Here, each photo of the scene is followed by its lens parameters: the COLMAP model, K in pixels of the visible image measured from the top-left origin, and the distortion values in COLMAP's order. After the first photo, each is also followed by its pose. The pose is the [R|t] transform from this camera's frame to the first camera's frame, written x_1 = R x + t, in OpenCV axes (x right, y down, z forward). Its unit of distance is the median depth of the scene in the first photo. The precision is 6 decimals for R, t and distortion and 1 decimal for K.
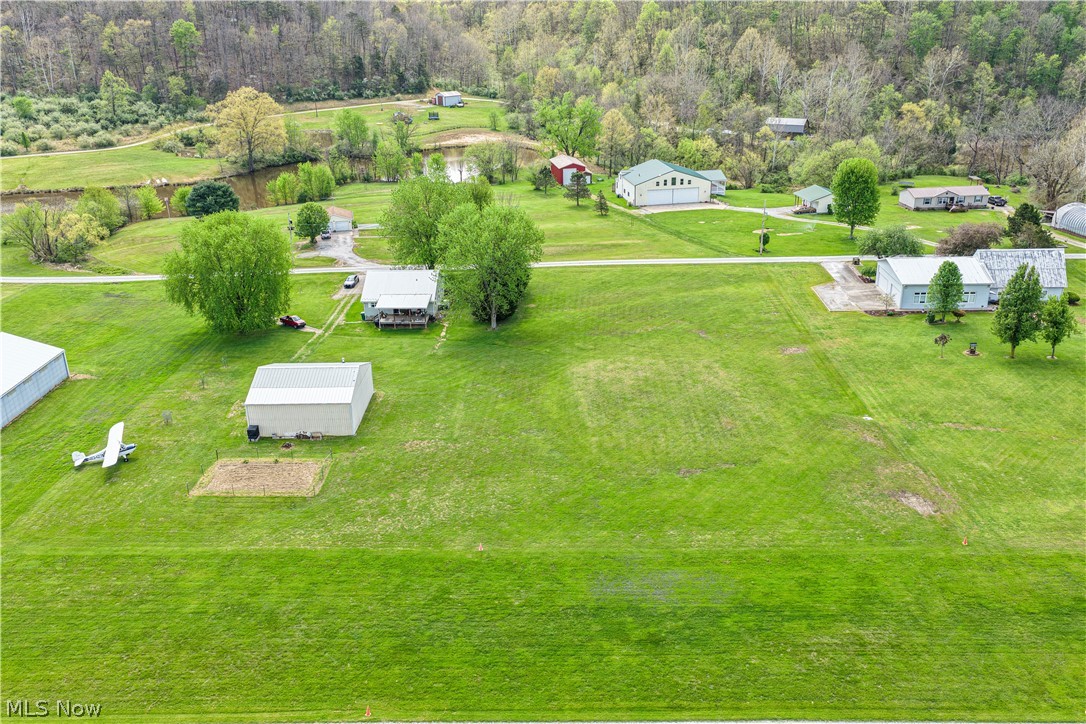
lens RADIAL K [[932.5, 0, 543.0], [0, 932.5, 362.0], [0, 0, 1]] dist [-0.005425, 0.005830]
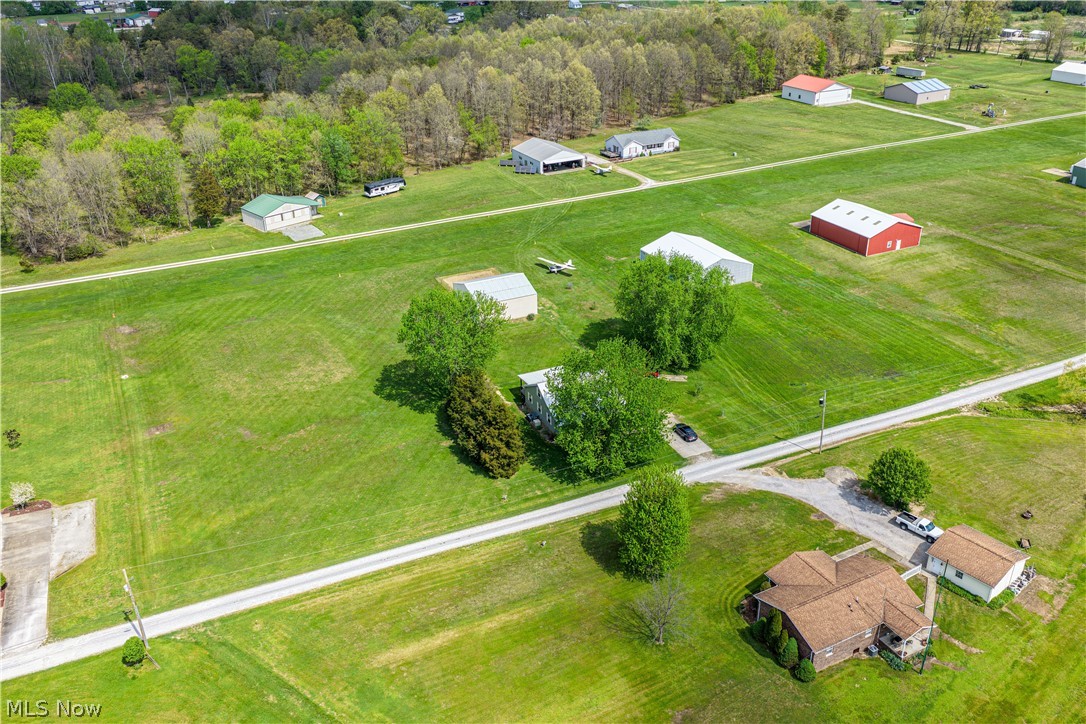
lens RADIAL K [[899.0, 0, 546.8], [0, 899.0, 362.8], [0, 0, 1]] dist [-0.004257, 0.015547]
pose [[-0.892438, 0.231874, -0.387027, 0.224252], [-0.138843, 0.675051, 0.724588, -0.776455], [0.429276, 0.700386, -0.570247, 1.531106]]
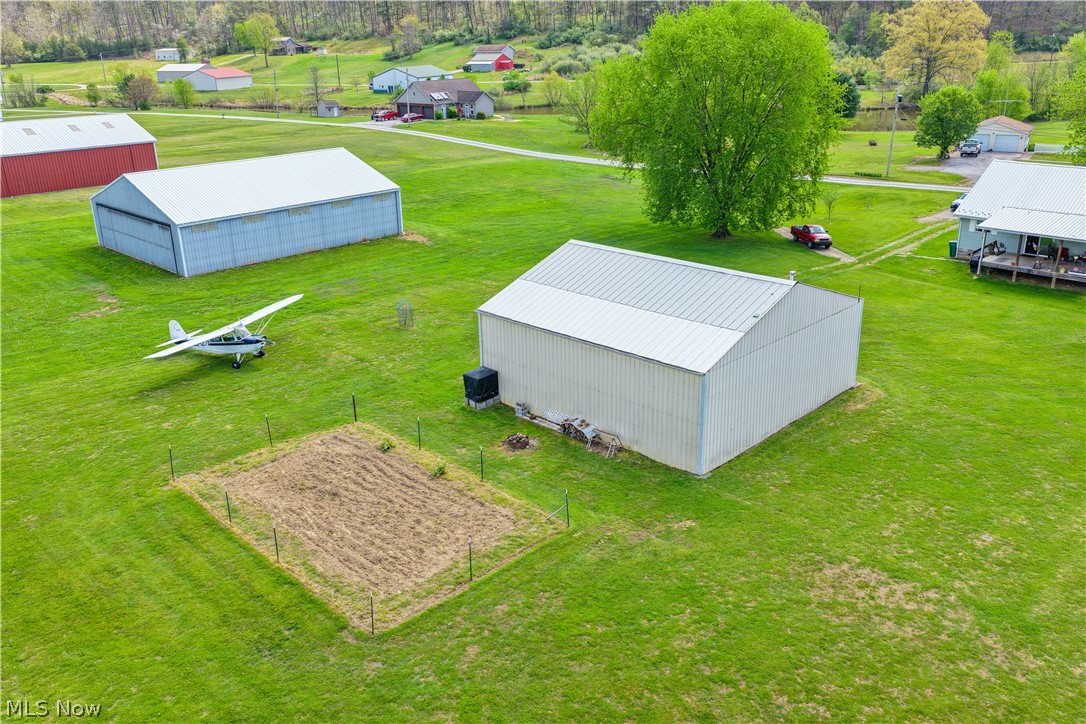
lens RADIAL K [[899.0, 0, 546.8], [0, 899.0, 362.8], [0, 0, 1]] dist [-0.004257, 0.015547]
pose [[0.728148, 0.243426, -0.640737, -0.038293], [-0.251196, 0.964543, 0.080980, 0.021286], [0.637731, 0.101985, 0.763478, 0.534050]]
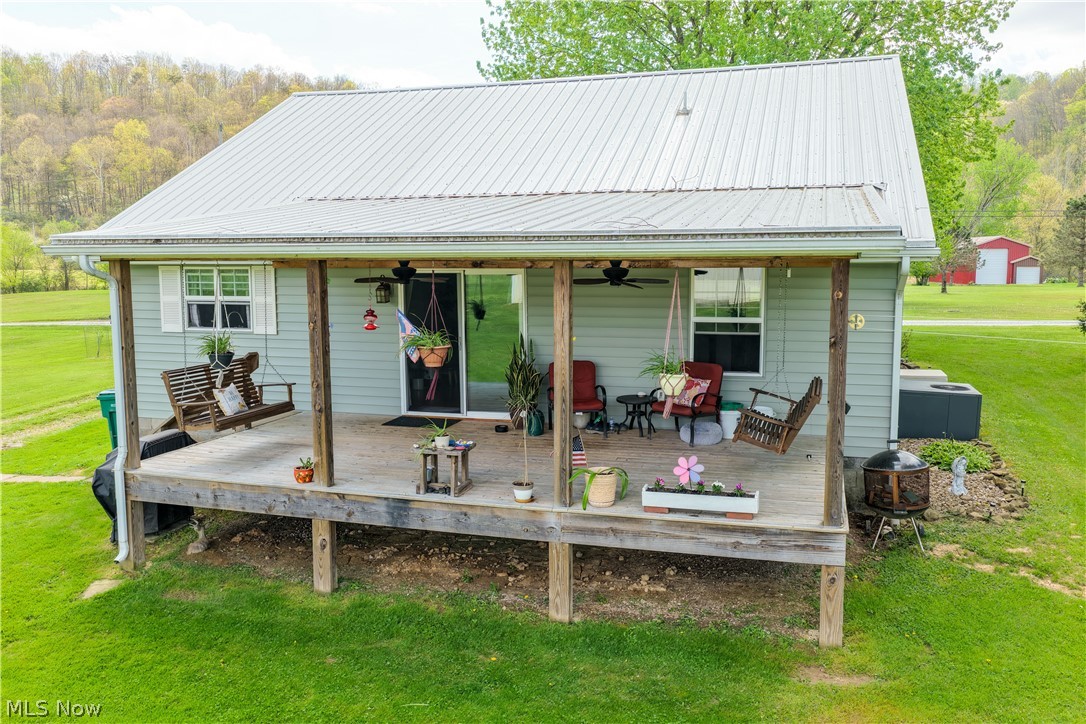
lens RADIAL K [[899.0, 0, 546.8], [0, 899.0, 362.8], [0, 0, 1]] dist [-0.004257, 0.015547]
pose [[0.971477, 0.048899, -0.232036, -0.127883], [-0.108032, 0.962329, -0.249504, -0.036440], [0.211095, 0.267455, 0.940163, 0.924301]]
